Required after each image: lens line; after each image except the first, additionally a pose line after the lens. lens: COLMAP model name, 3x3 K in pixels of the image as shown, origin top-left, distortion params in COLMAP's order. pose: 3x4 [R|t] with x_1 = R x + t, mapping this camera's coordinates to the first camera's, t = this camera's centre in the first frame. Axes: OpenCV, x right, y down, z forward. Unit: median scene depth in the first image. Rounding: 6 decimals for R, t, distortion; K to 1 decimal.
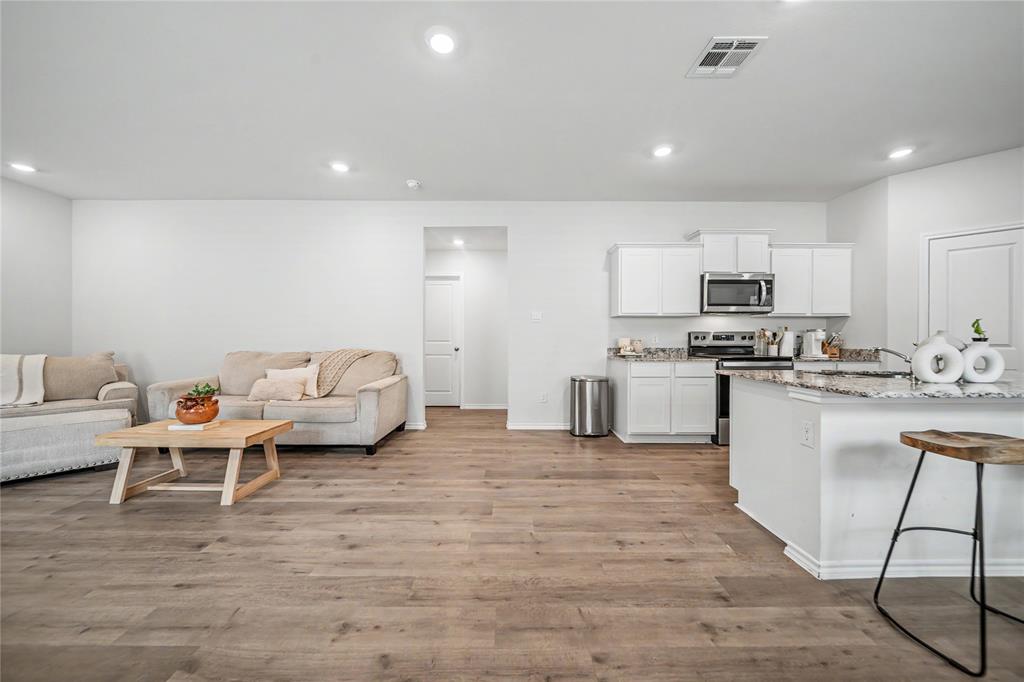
lens RADIAL K [[359.8, 0, 513.6], [0, 359.8, 341.2], [0, 0, 1]] dist [-0.001133, -0.000292]
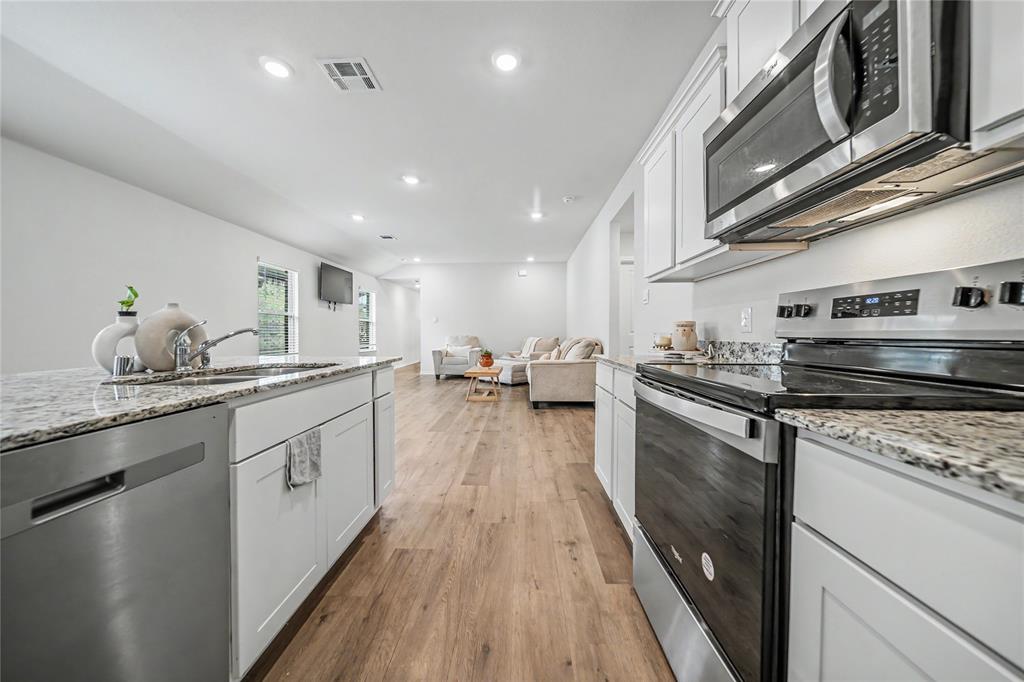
lens RADIAL K [[359.8, 0, 508.2], [0, 359.8, 334.5], [0, 0, 1]] dist [-0.001133, -0.000292]
pose [[-0.037247, 0.002978, -0.999302, 0.889014], [-0.012780, 0.999912, 0.003456, 0.012771], [0.999224, 0.012900, -0.037206, 0.812101]]
